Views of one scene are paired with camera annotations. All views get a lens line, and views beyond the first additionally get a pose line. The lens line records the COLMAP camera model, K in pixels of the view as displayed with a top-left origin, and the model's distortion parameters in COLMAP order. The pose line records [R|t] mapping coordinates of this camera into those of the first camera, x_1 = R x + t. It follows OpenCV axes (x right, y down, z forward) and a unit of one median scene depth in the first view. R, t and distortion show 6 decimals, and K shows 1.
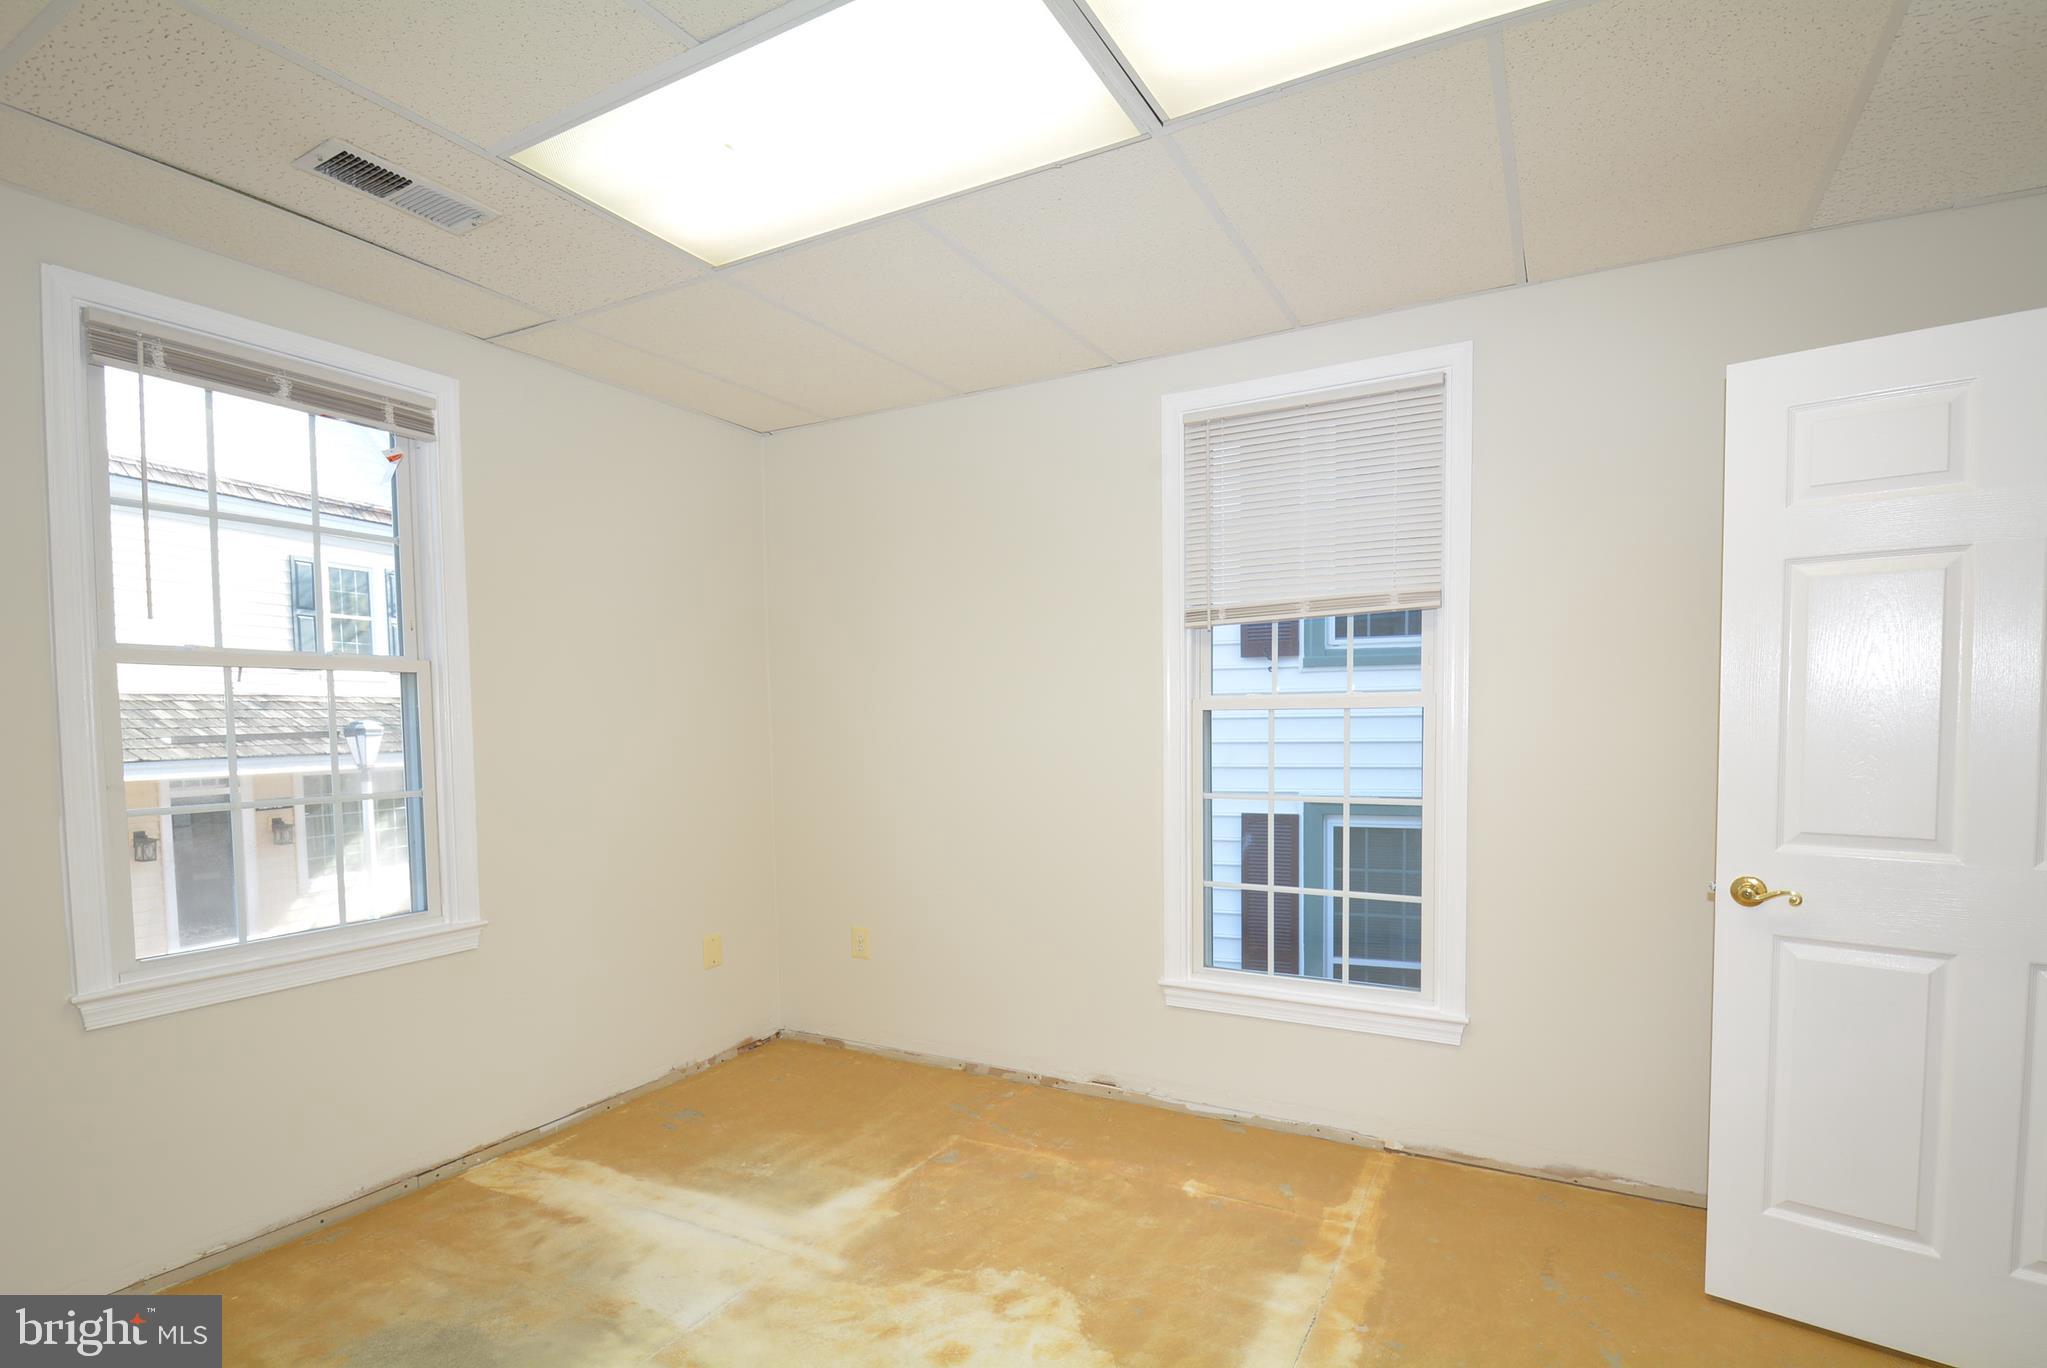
lens RADIAL K [[999.7, 0, 1056.2], [0, 999.7, 765.1], [0, 0, 1]] dist [0.025265, -0.025811]
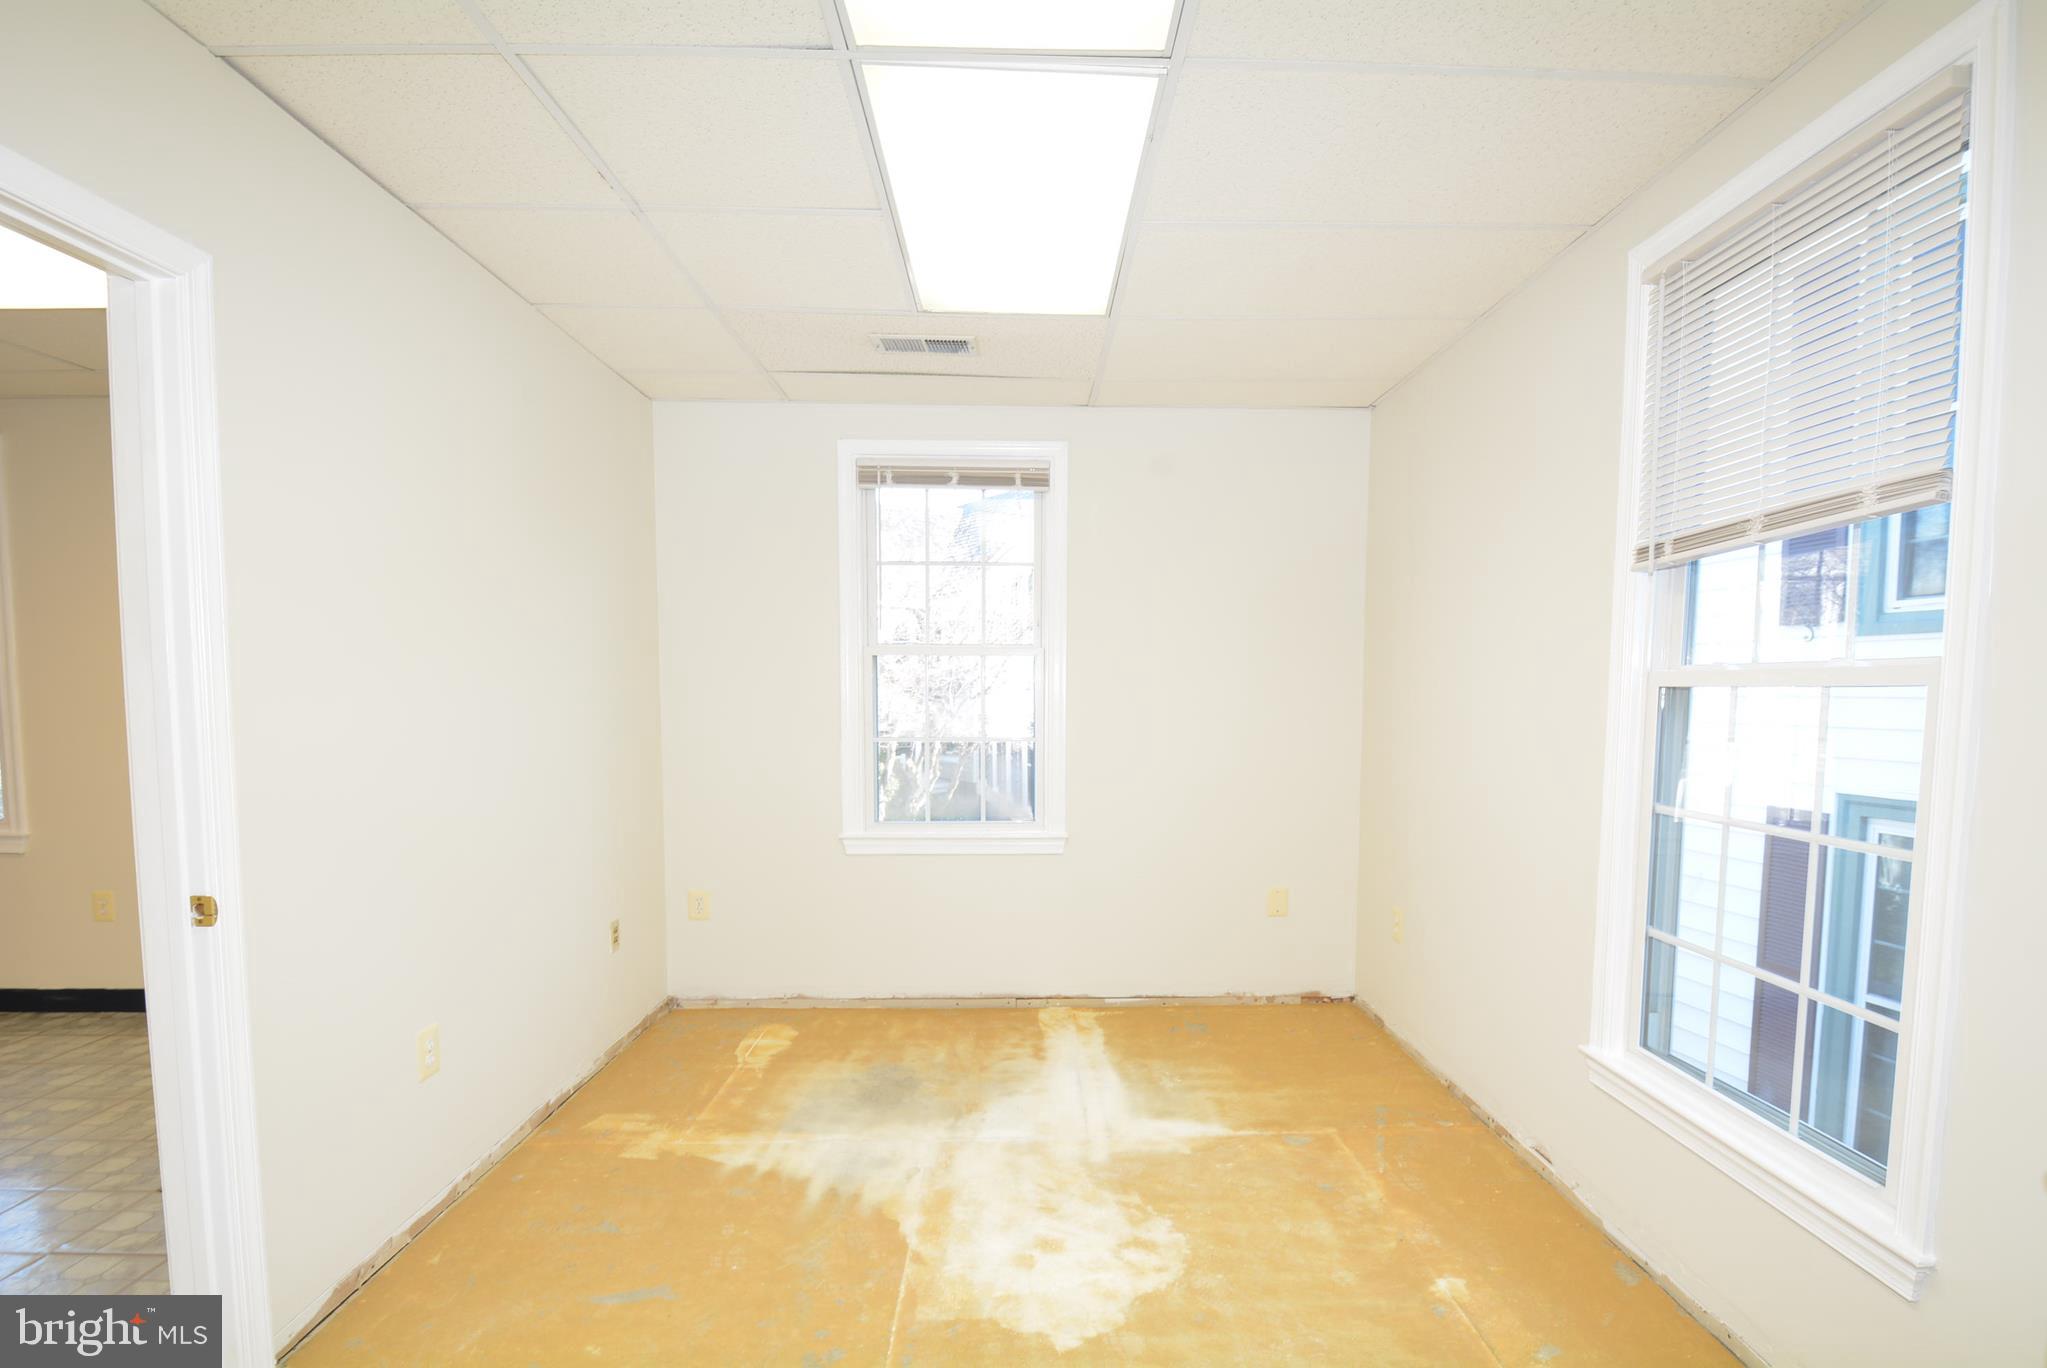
lens RADIAL K [[990.6, 0, 1029.1], [0, 990.6, 766.9], [0, 0, 1]] dist [0.024897, -0.028095]
pose [[0.479259, 0.079479, -0.874067, 0.610595], [-0.046819, 0.996788, 0.064967, -0.026127], [0.876424, 0.009787, 0.481441, 0.306699]]
